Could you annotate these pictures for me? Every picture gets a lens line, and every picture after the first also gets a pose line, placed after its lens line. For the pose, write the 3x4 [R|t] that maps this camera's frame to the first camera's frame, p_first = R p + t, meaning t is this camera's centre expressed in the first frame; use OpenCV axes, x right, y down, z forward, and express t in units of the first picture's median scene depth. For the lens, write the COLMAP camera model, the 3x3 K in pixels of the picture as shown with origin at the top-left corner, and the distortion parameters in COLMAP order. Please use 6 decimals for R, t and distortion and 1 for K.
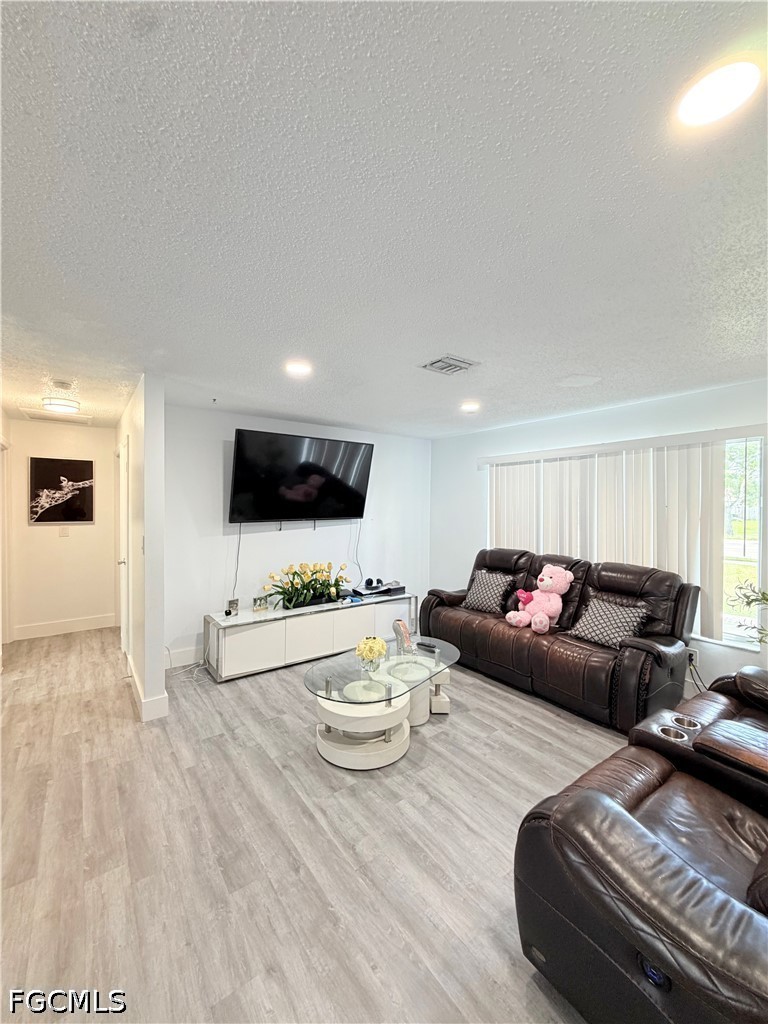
lens RADIAL K [[408.9, 0, 385.3], [0, 408.9, 508.4], [0, 0, 1]] dist [-0.002825, 0.000666]
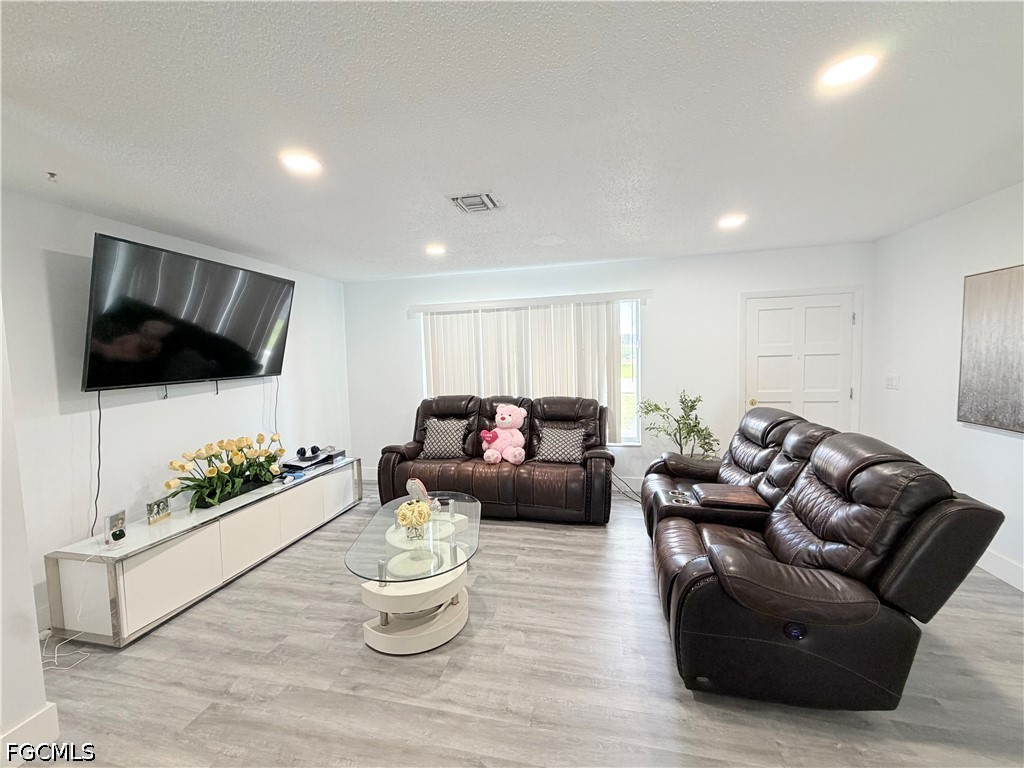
lens RADIAL K [[408.9, 0, 509.0], [0, 408.9, 383.3], [0, 0, 1]] dist [-0.002825, 0.000666]
pose [[0.758846, -0.070541, 0.647438, -0.367188], [0.039394, 0.997268, 0.062484, 0.013290], [-0.650077, -0.021911, 0.759552, 0.176148]]
